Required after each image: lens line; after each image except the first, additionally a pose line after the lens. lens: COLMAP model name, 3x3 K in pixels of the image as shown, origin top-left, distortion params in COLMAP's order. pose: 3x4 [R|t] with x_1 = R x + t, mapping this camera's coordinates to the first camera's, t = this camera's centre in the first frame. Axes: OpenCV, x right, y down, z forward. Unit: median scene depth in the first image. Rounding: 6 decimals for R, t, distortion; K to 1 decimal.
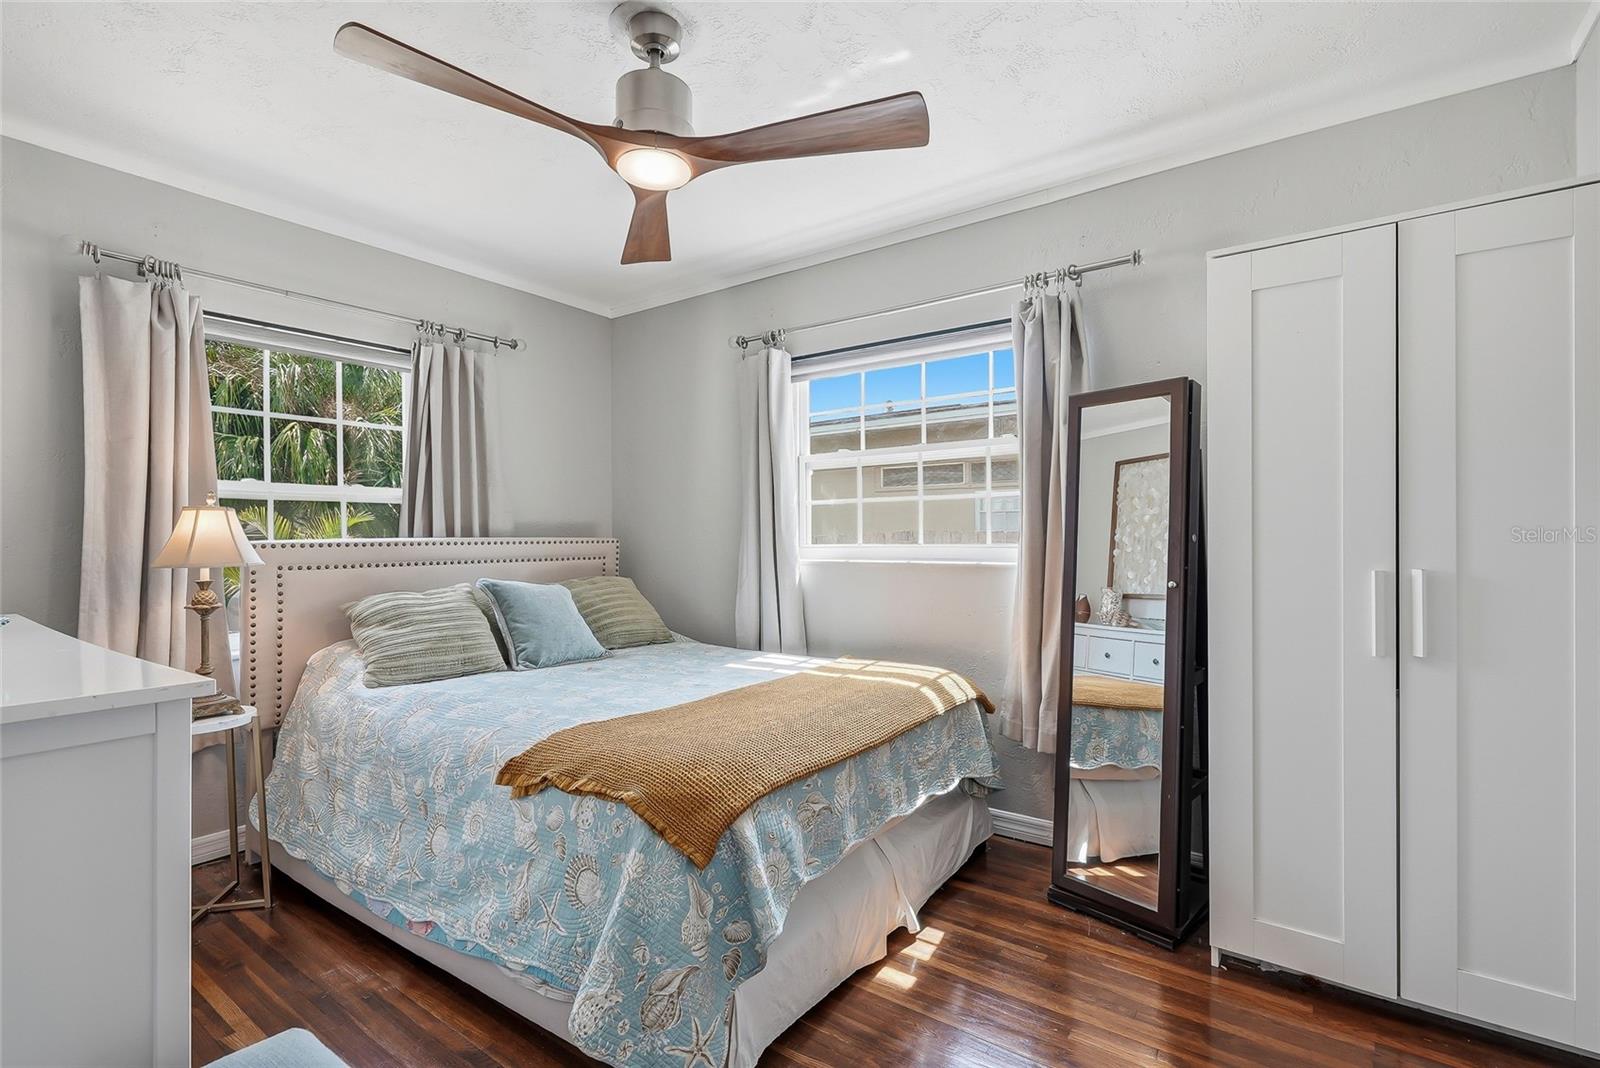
lens RADIAL K [[735.9, 0, 806.4], [0, 735.9, 540.7], [0, 0, 1]] dist [-0.002551, -0.000123]
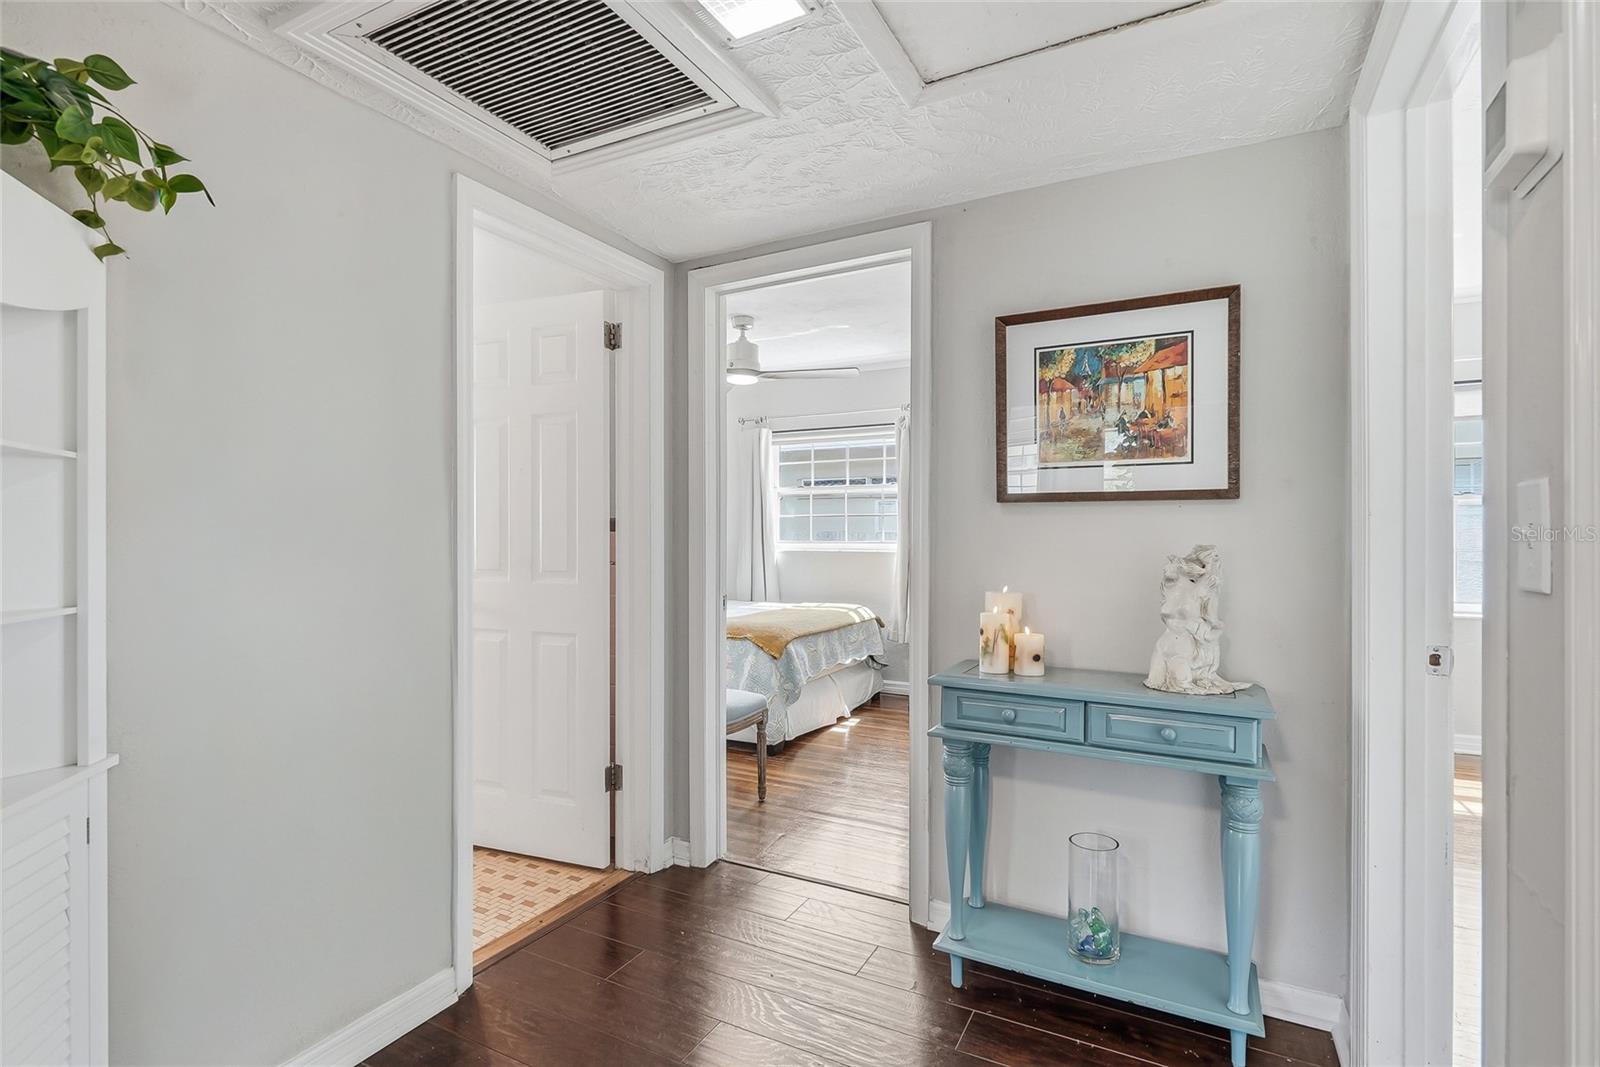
lens RADIAL K [[735.9, 0, 797.7], [0, 735.9, 532.7], [0, 0, 1]] dist [-0.002551, -0.000123]
pose [[0.992350, 0.007676, 0.123214, -0.236718], [-0.007455, 0.999970, -0.002255, -0.012879], [-0.123228, 0.001319, 0.992378, -0.999101]]
